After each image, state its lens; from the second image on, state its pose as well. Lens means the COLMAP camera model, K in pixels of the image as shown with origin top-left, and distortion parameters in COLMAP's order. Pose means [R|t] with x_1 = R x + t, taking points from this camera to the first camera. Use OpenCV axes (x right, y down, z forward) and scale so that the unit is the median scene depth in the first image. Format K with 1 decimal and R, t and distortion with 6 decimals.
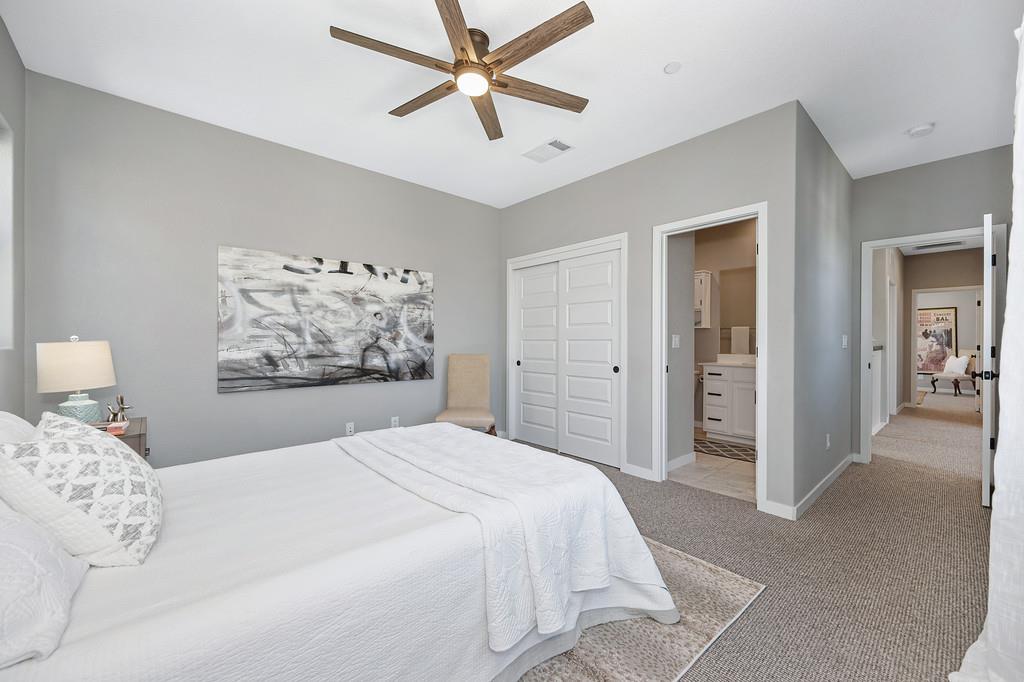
lens RADIAL K [[403.0, 0, 512.4], [0, 403.0, 343.8], [0, 0, 1]] dist [-0.000557, 0.000258]
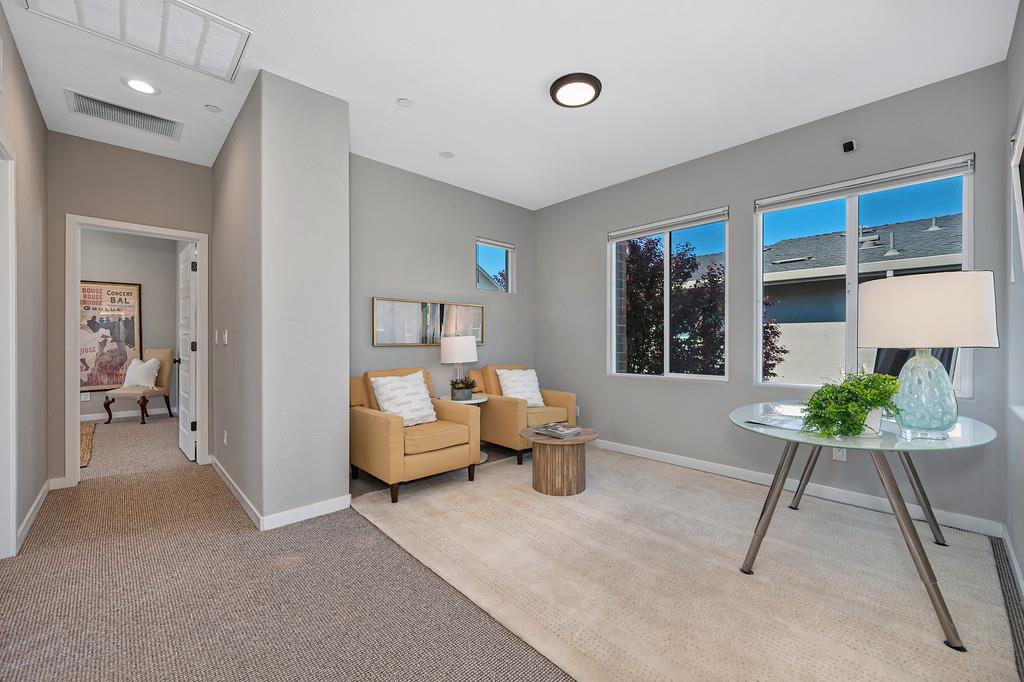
lens RADIAL K [[403.0, 0, 509.0], [0, 403.0, 344.6], [0, 0, 1]] dist [-0.000557, 0.000258]
pose [[-0.036938, -0.007068, 0.999293, 0.420819], [0.000914, 0.999974, 0.007107, 0.002990], [-0.999317, 0.001175, -0.036930, 0.420783]]
